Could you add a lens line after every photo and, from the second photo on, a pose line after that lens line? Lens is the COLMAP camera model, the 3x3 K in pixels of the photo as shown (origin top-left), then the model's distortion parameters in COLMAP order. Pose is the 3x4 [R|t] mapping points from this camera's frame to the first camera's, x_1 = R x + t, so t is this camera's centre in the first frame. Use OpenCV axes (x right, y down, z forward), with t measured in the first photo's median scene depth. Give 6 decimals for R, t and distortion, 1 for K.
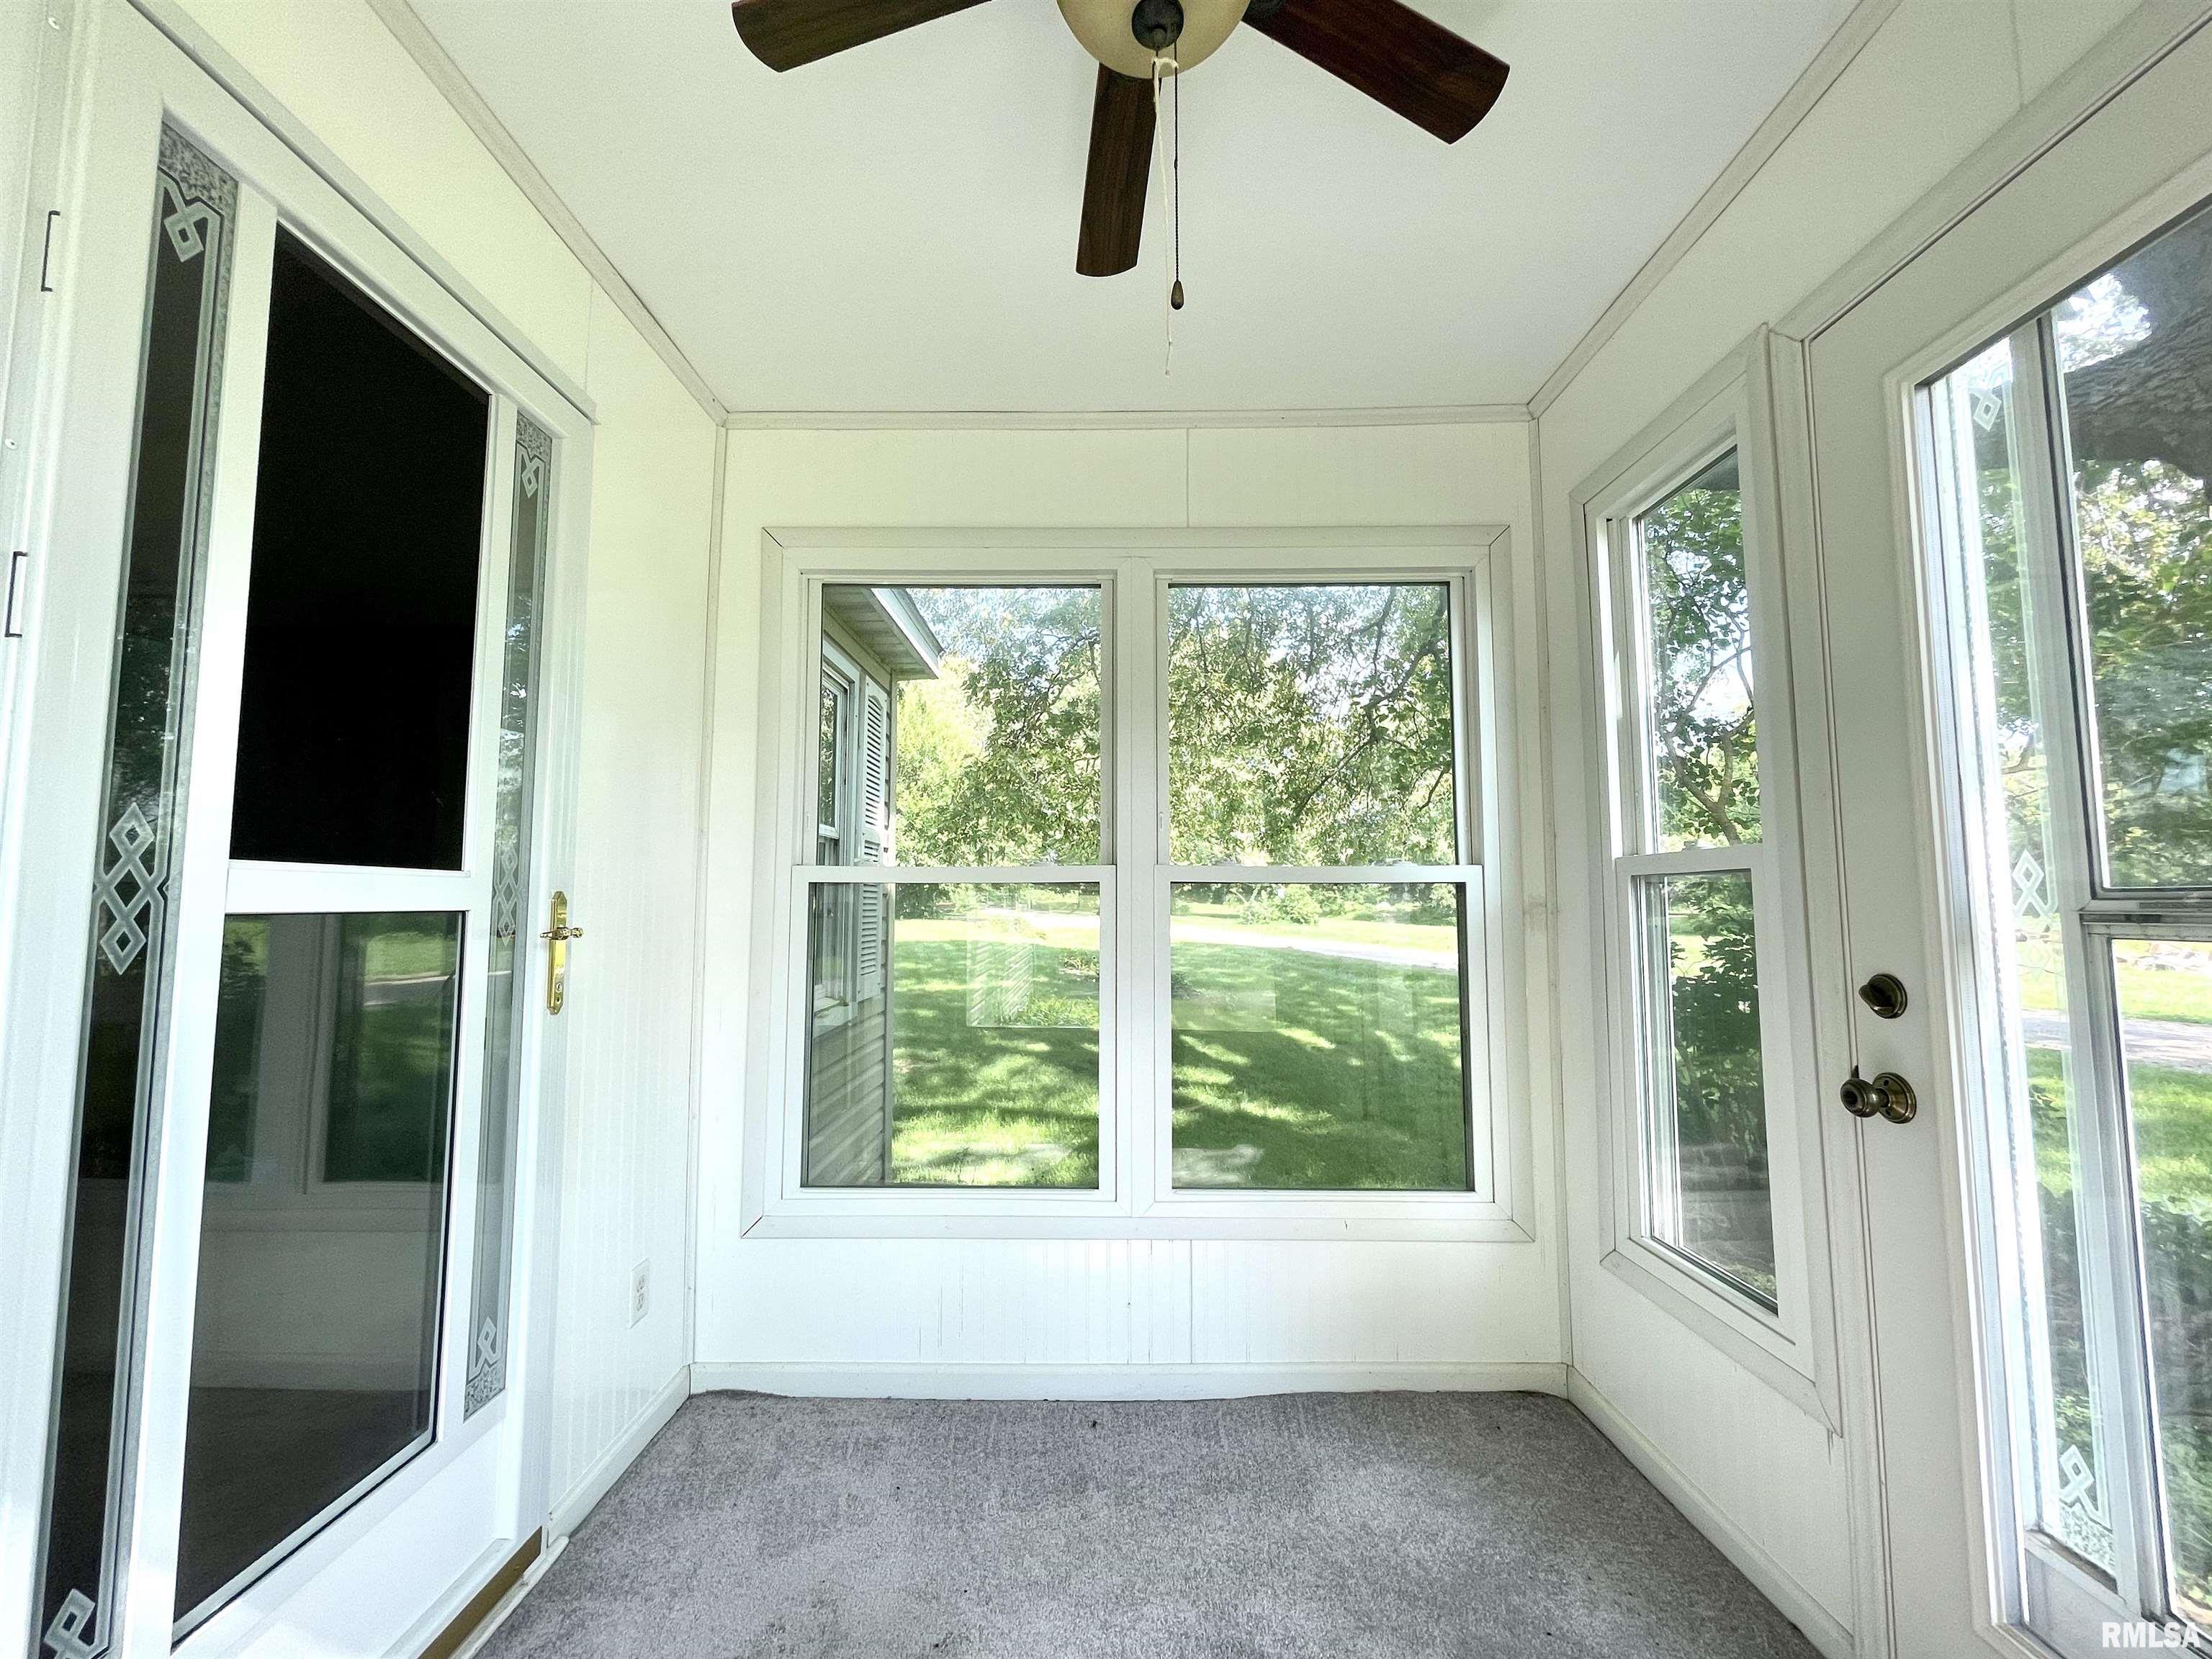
lens RADIAL K [[879.9, 0, 1106.0], [0, 879.9, 829.5], [0, 0, 1]] dist [0.000079, 0.000037]
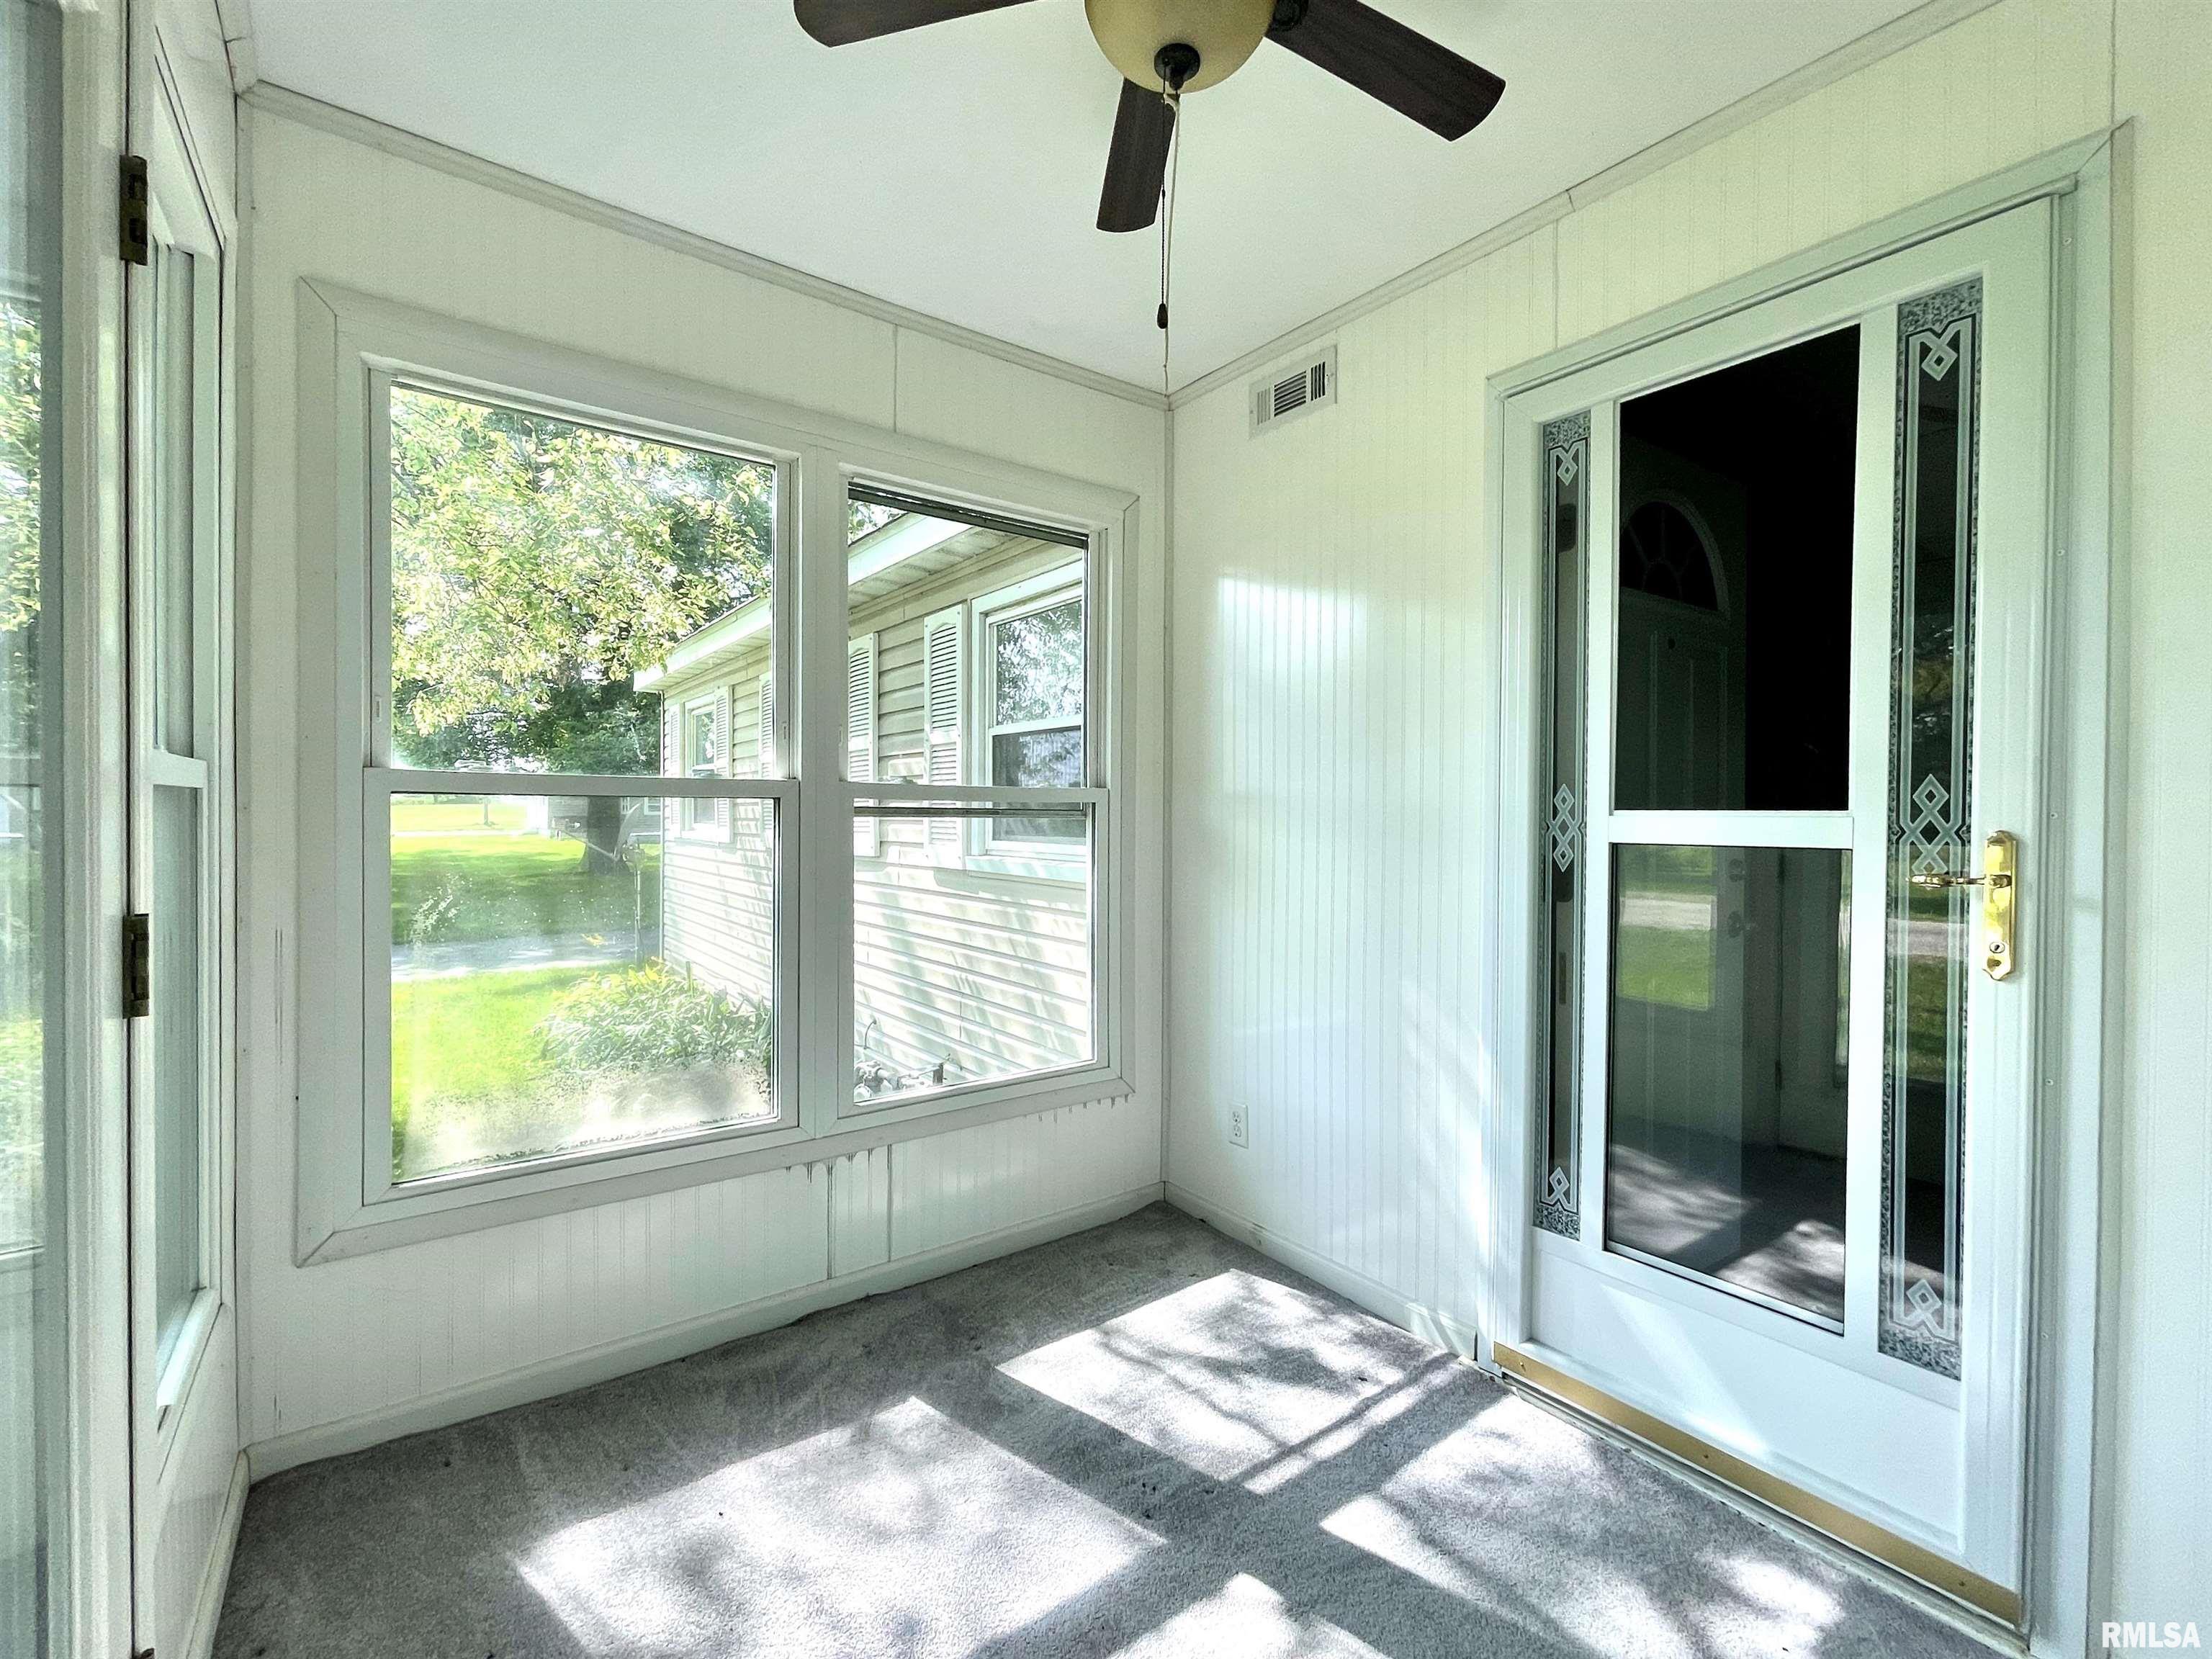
lens RADIAL K [[896.7, 0, 1106.0], [0, 896.7, 829.5], [0, 0, 1]] dist [0.000317, 0.000037]
pose [[-0.788585, -0.022344, -0.614520, 0.592196], [0.022830, 0.997587, -0.065568, 0.118654], [0.614502, -0.065735, -0.786172, 1.294931]]
